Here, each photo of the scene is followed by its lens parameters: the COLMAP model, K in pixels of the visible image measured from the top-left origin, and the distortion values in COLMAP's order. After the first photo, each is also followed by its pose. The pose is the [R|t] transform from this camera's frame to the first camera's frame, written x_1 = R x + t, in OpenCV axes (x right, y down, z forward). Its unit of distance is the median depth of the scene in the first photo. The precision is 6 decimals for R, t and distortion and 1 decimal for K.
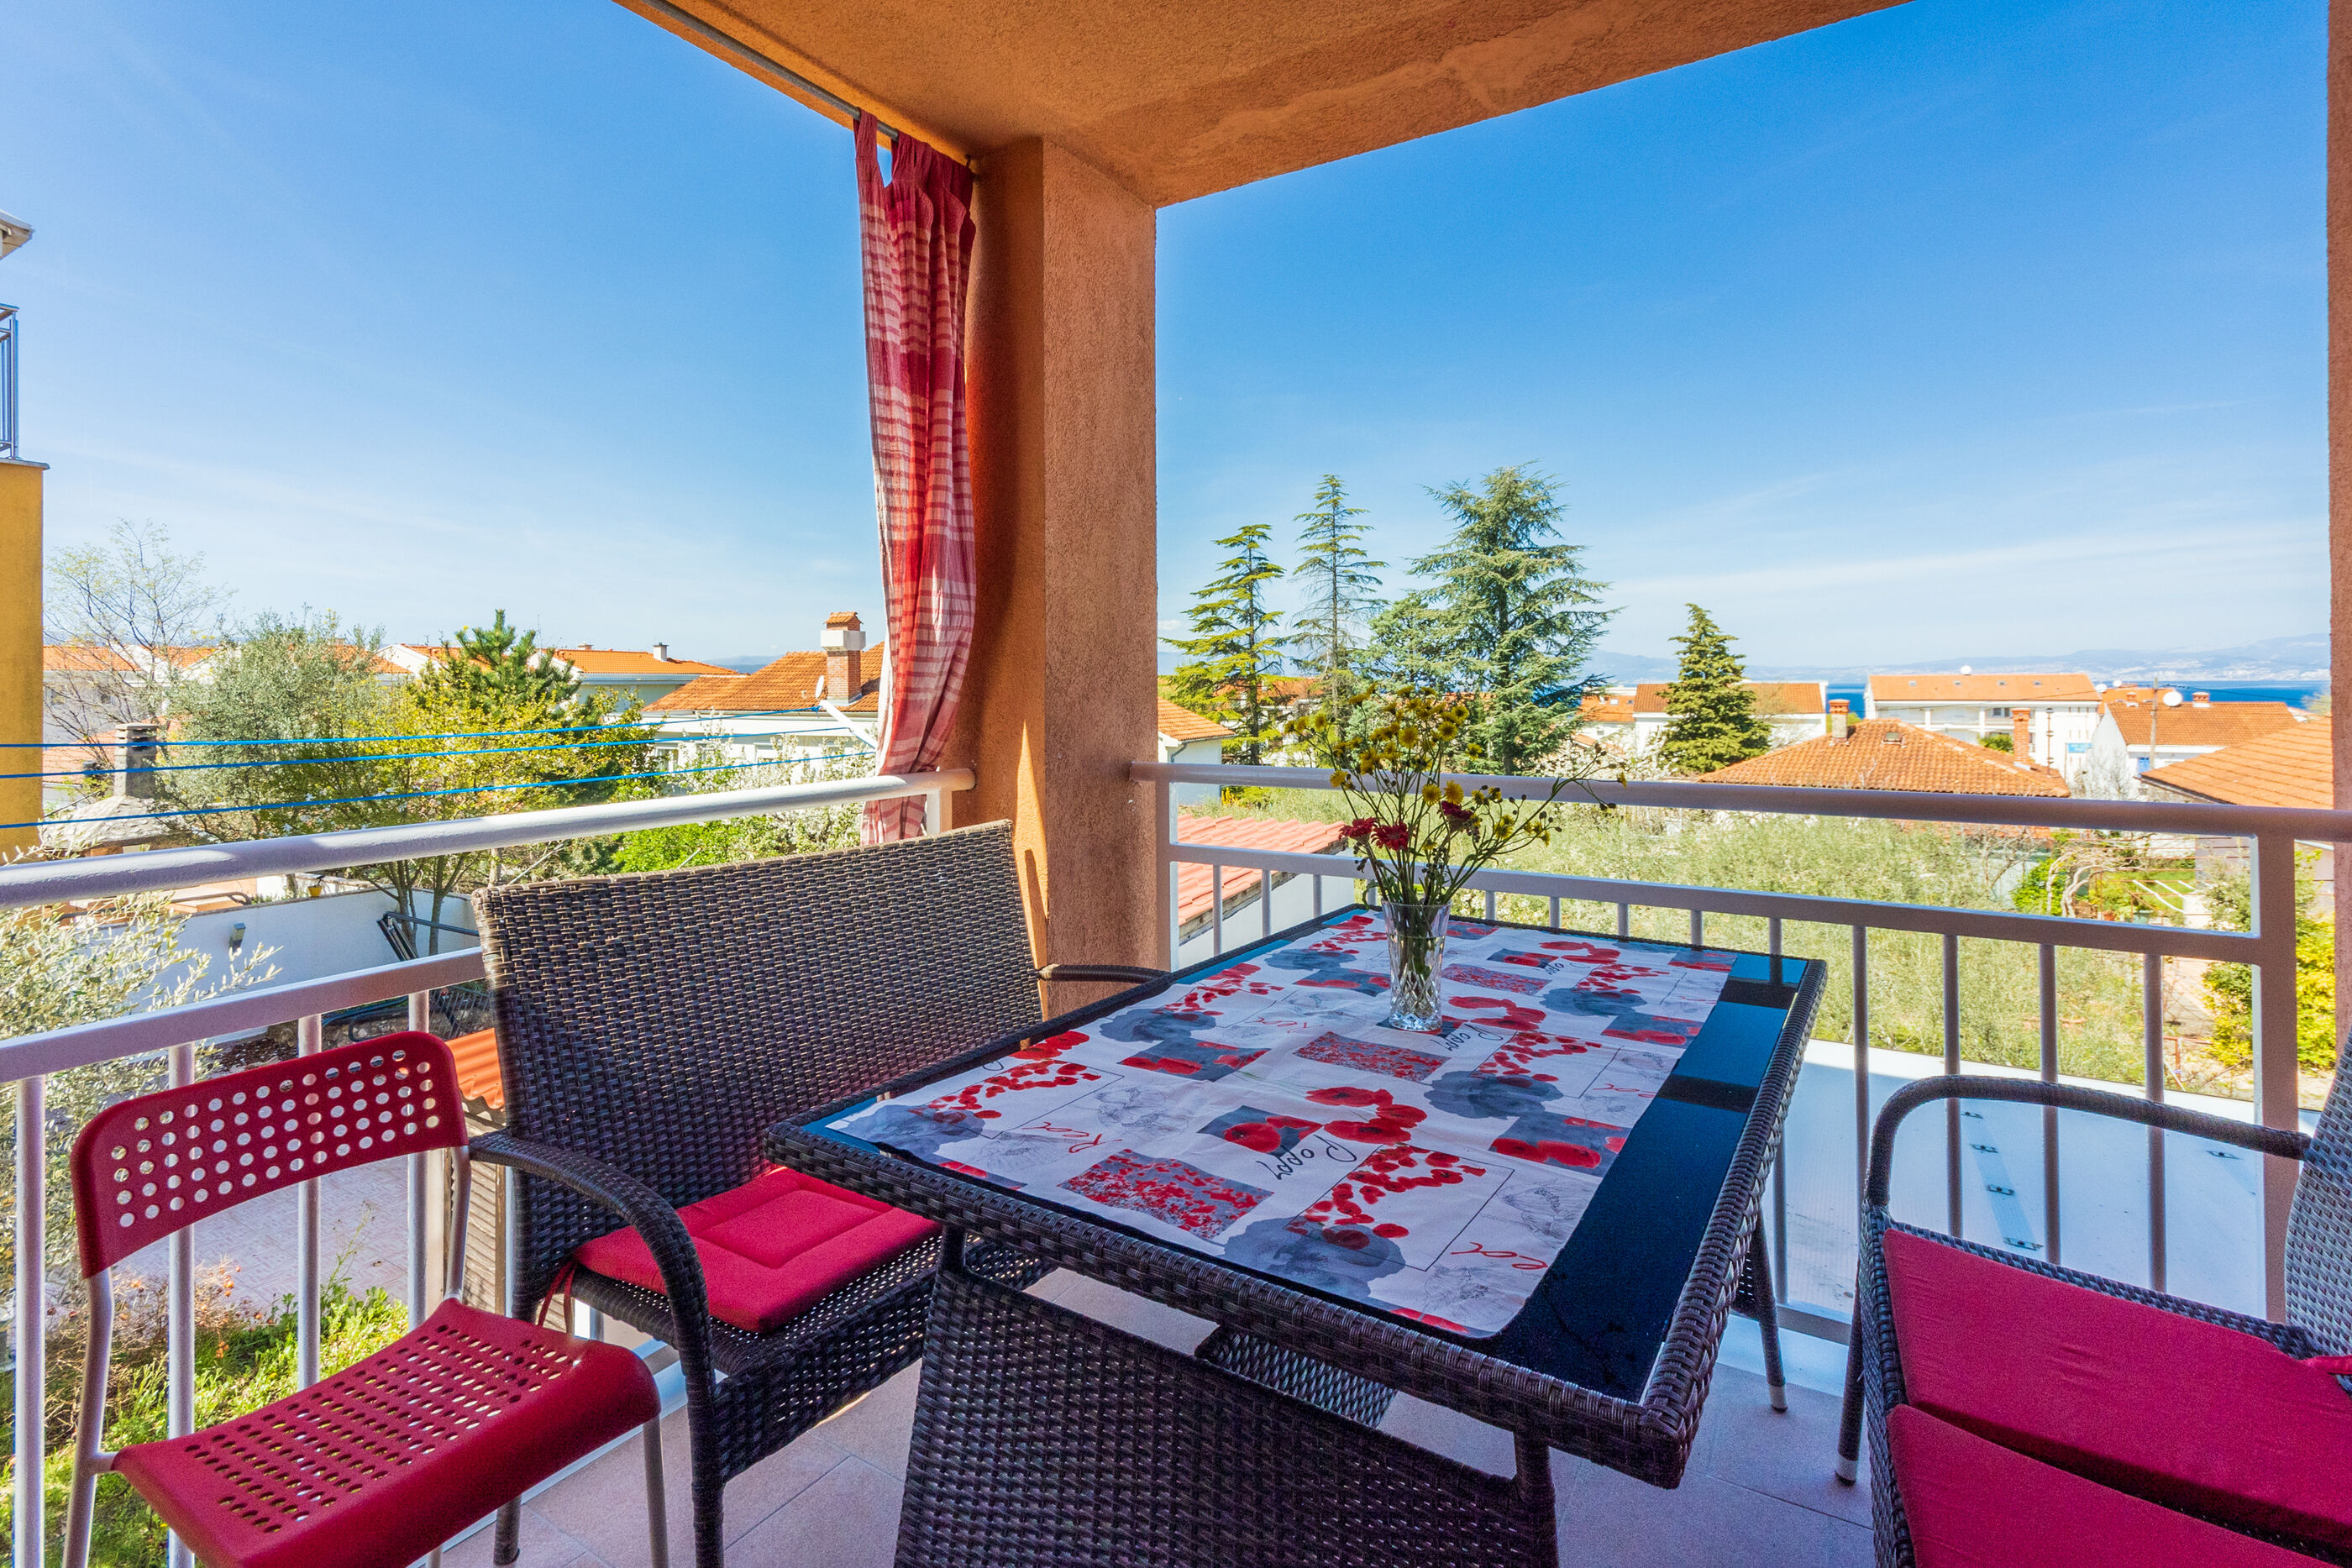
lens RADIAL K [[1098.5, 0, 1164.7], [0, 1098.5, 672.1], [0, 0, 1]] dist [0.005148, 0.000646]
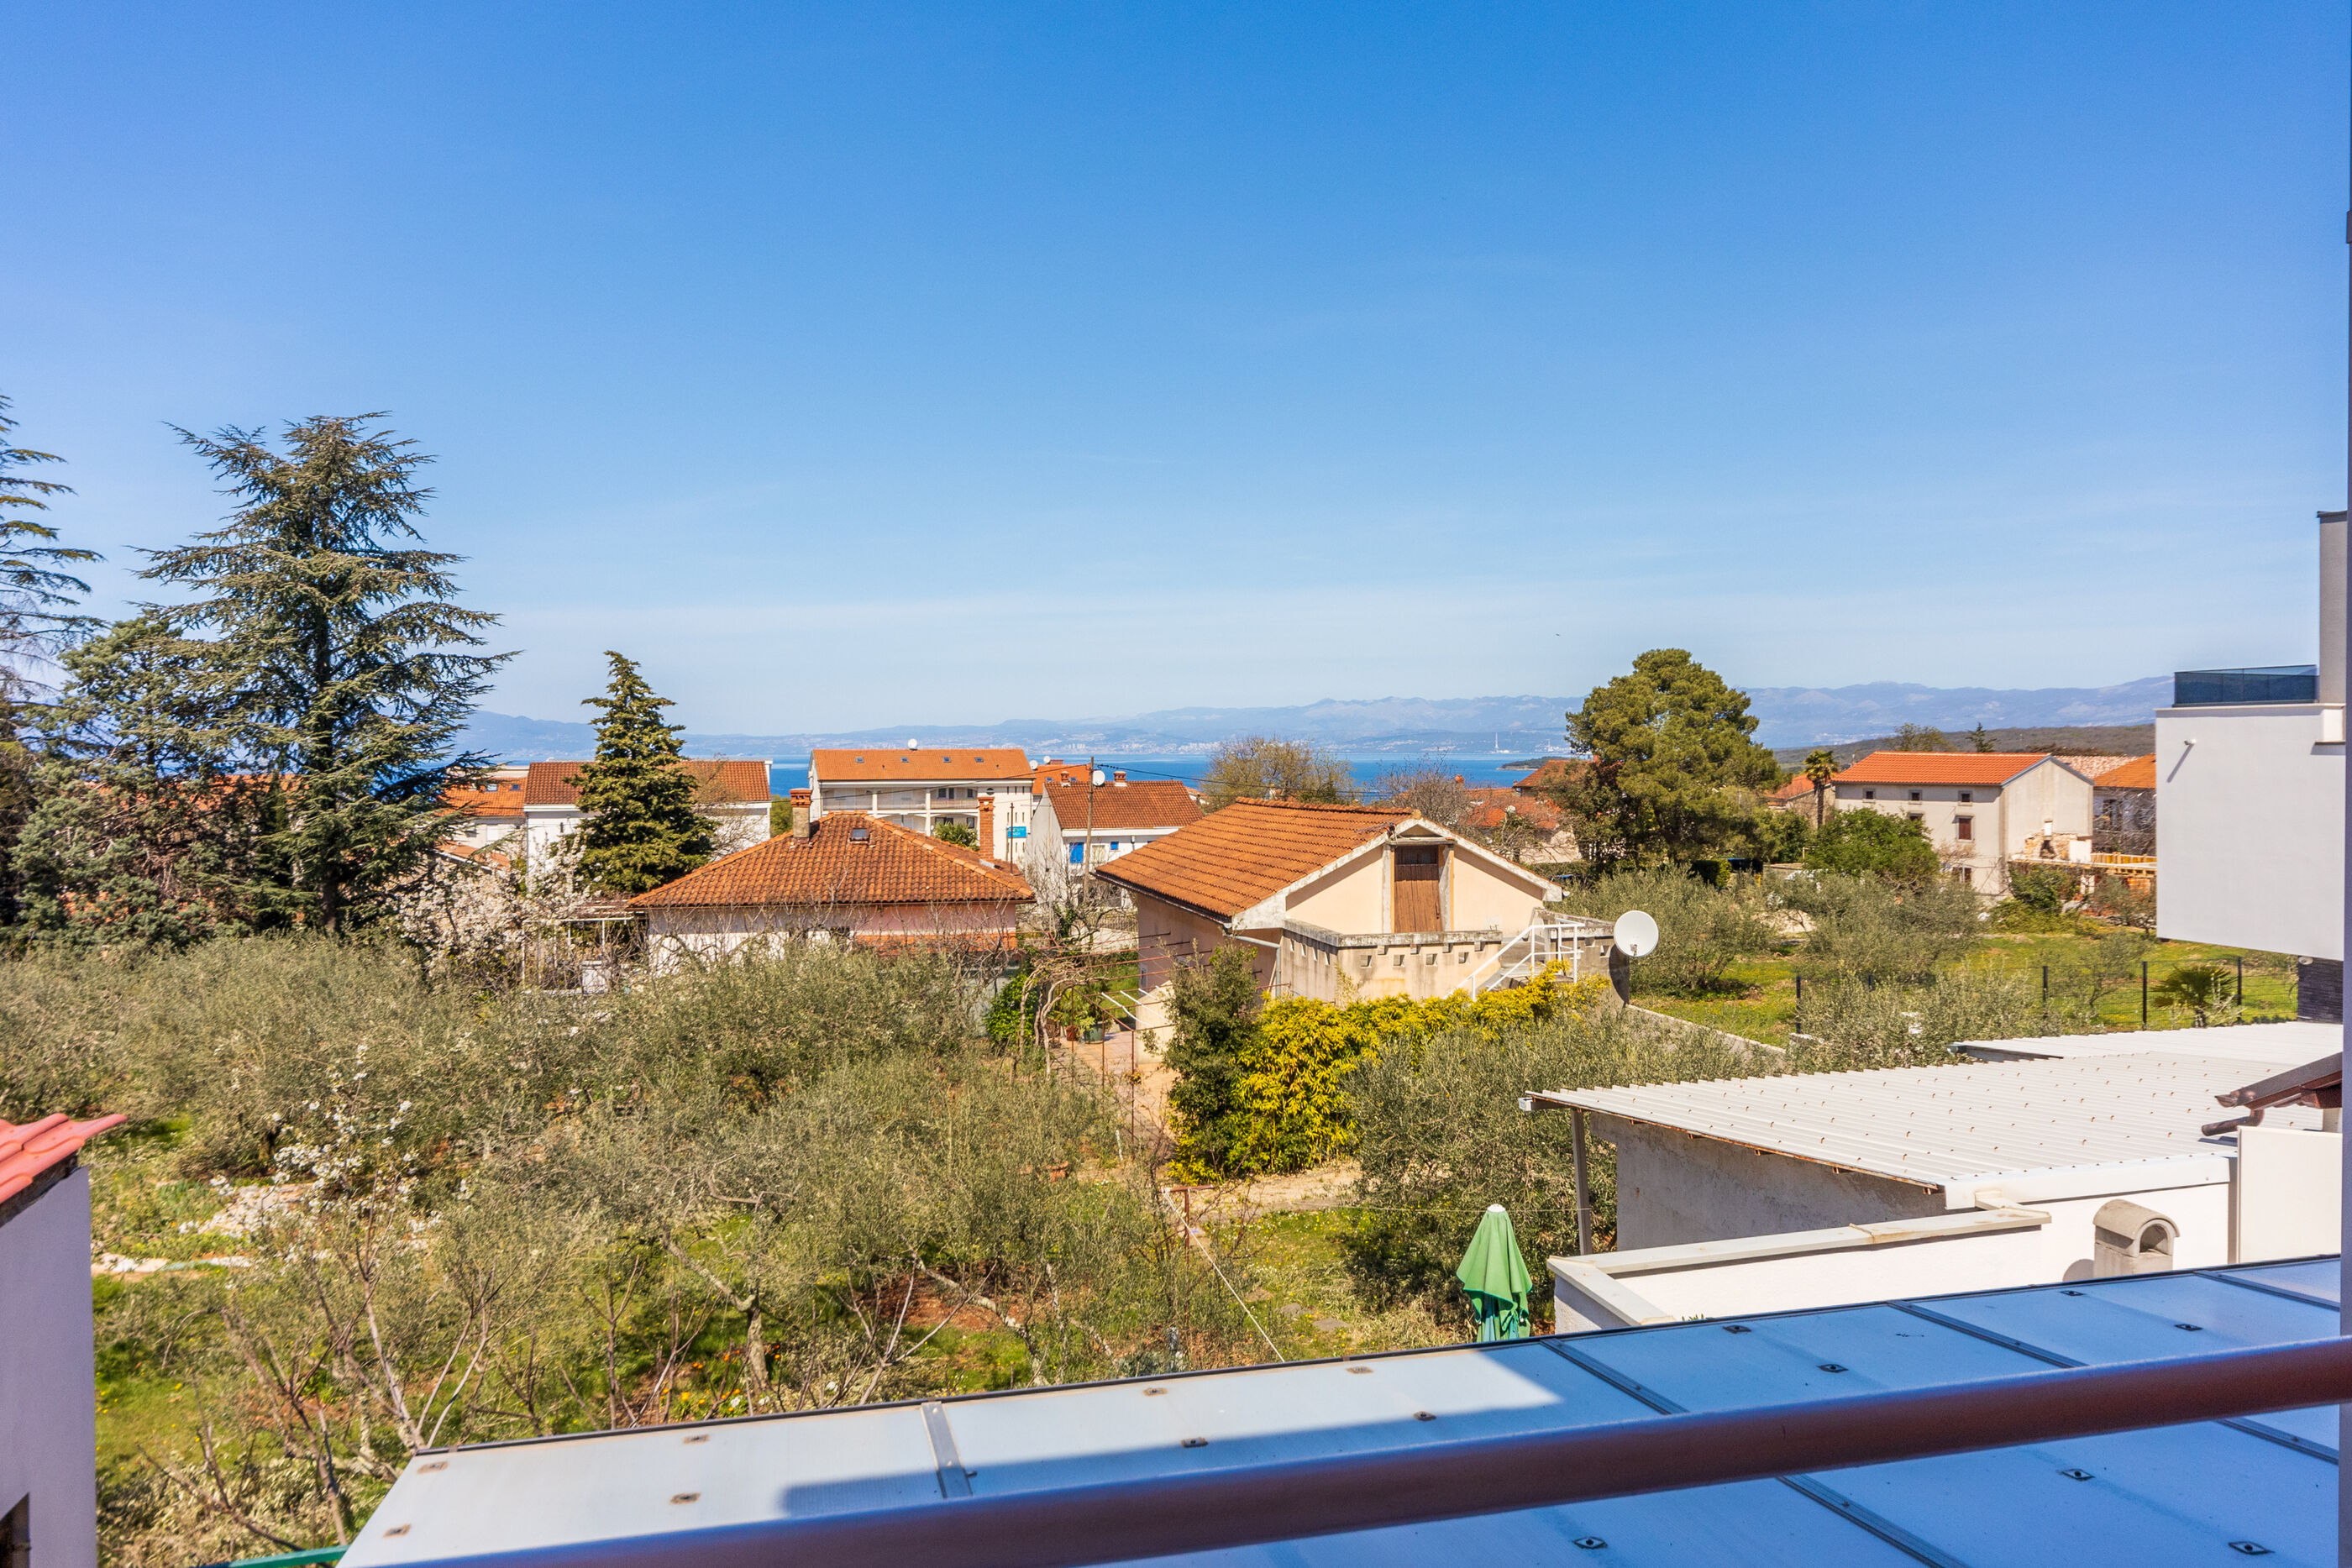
lens RADIAL K [[1582.5, 0, 1188.8], [0, 1582.5, 770.1], [0, 0, 1]] dist [-0.000176, 0.007504]
pose [[0.691399, -0.006466, 0.722445, 0.012260], [-0.007237, 0.999848, 0.015875, -0.094023], [-0.722437, -0.016204, 0.691247, 0.543605]]
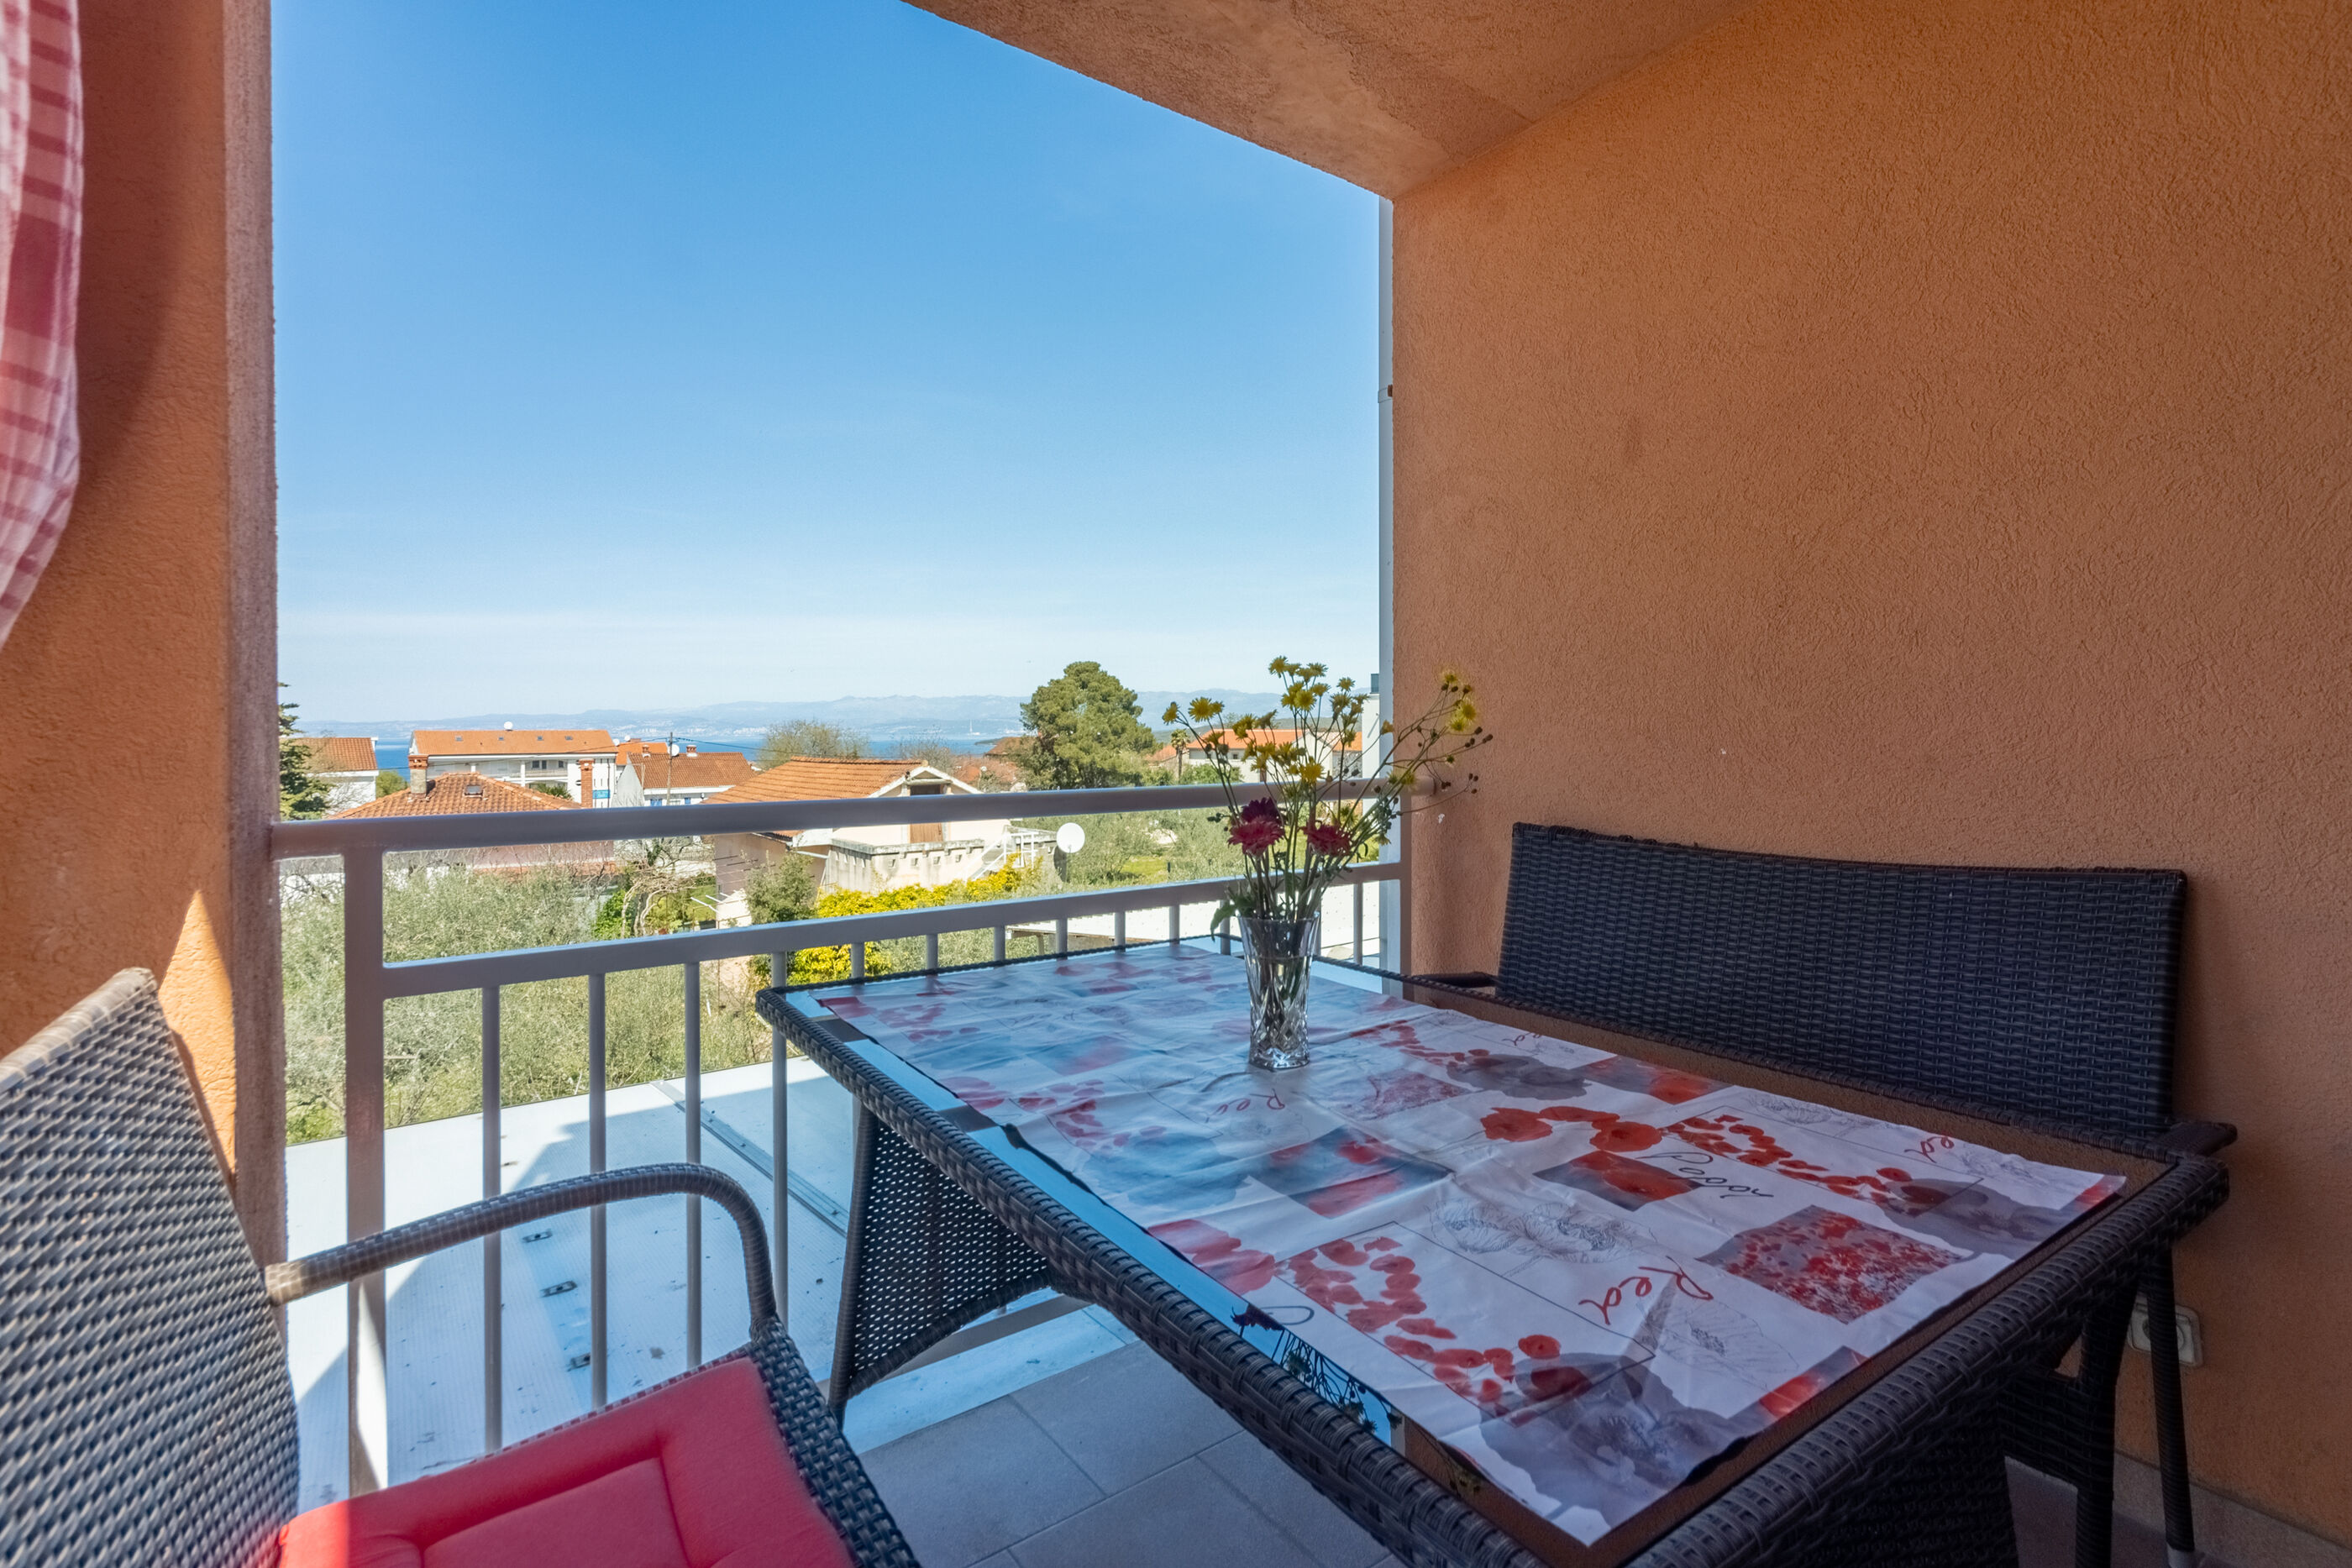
lens RADIAL K [[1098.5, 0, 1176.2], [0, 1098.5, 746.9], [0, 0, 1]] dist [0.005148, 0.000646]
pose [[0.377045, -0.010367, 0.926137, -0.330115], [-0.005627, 0.999893, 0.013484, 0.036118], [-0.926178, -0.010296, 0.376946, 0.418154]]
